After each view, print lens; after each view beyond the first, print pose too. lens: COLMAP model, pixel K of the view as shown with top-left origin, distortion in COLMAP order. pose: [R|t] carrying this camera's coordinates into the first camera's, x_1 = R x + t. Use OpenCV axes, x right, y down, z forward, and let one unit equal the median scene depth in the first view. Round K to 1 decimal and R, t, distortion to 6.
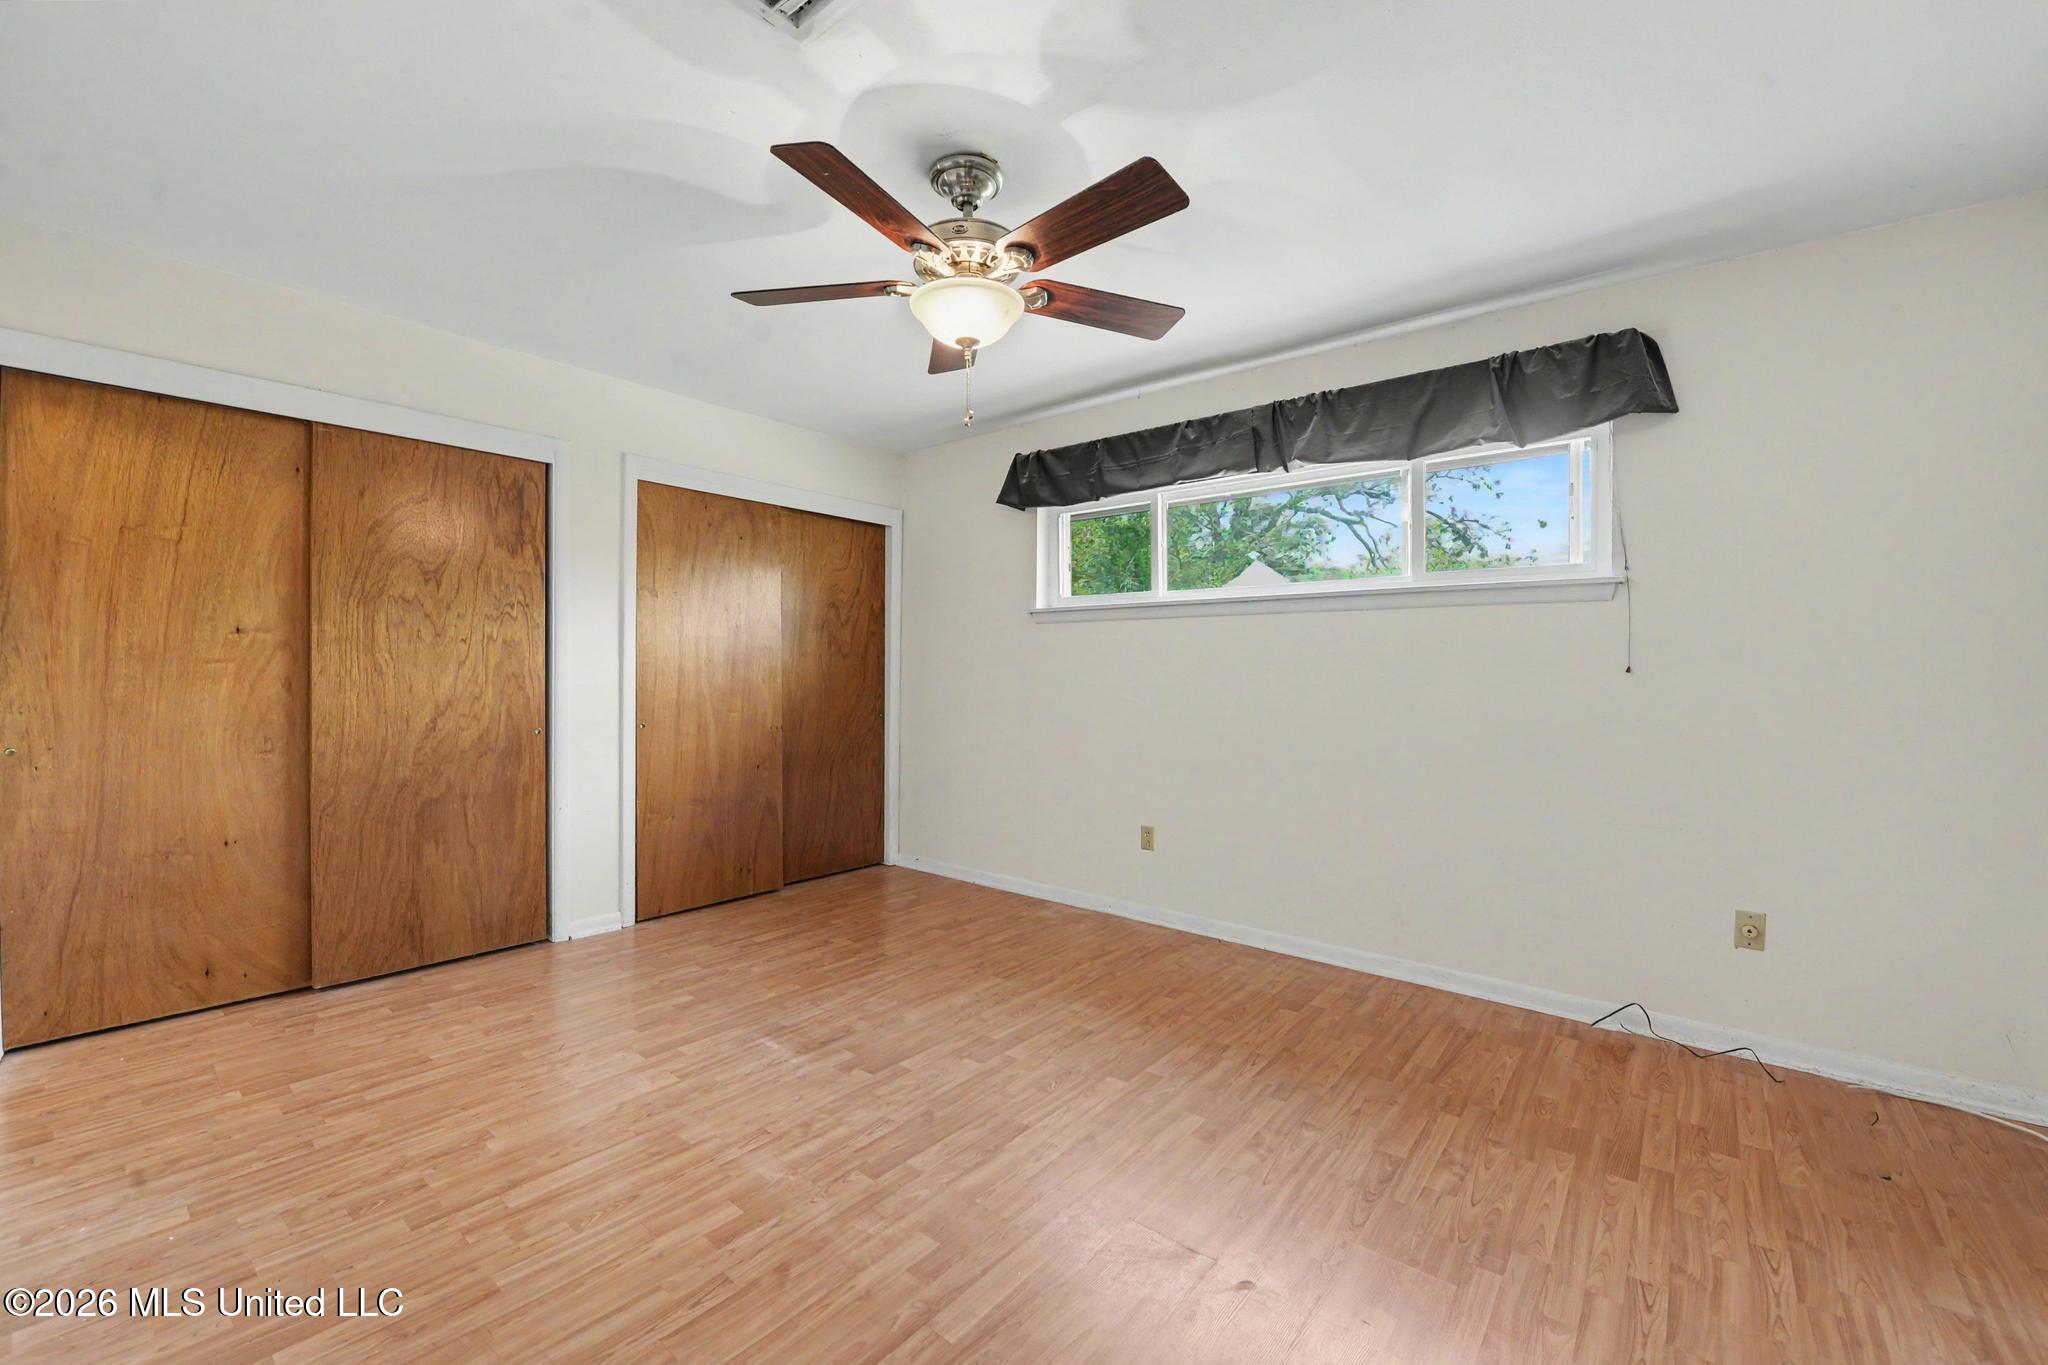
lens RADIAL K [[834.0, 0, 1025.9], [0, 834.0, 676.4], [0, 0, 1]] dist [-0.016716, -0.000741]
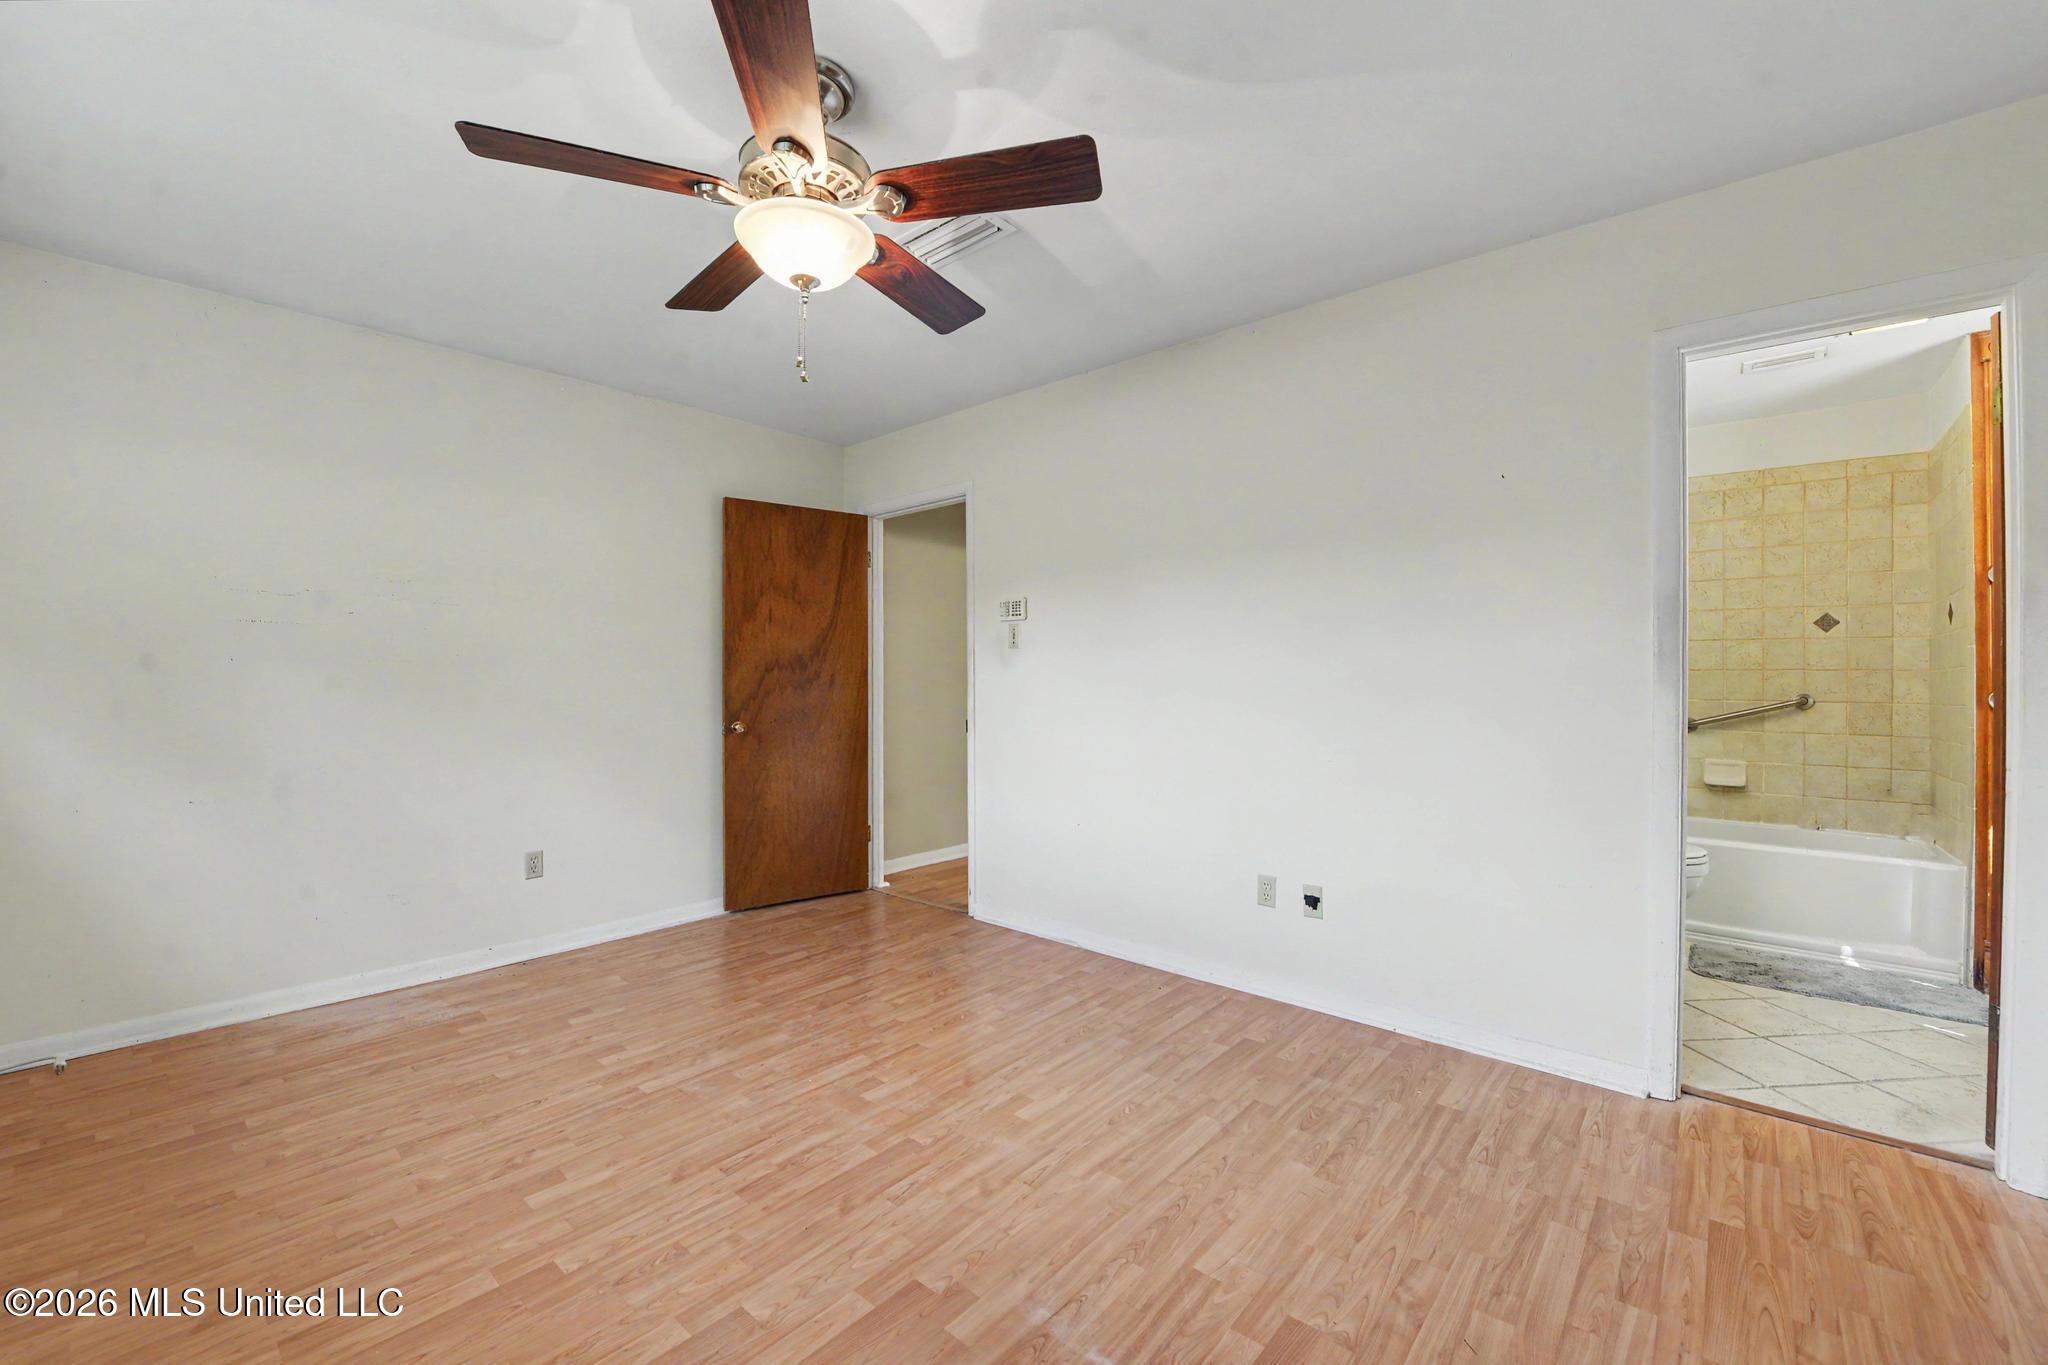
lens RADIAL K [[834.0, 0, 1020.6], [0, 834.0, 678.3], [0, 0, 1]] dist [-0.016716, -0.000741]
pose [[-0.999490, -0.006976, 0.031157, -0.343492], [-0.006960, 0.999976, 0.000609, -0.004870], [-0.031160, 0.000392, -0.999514, 1.990230]]
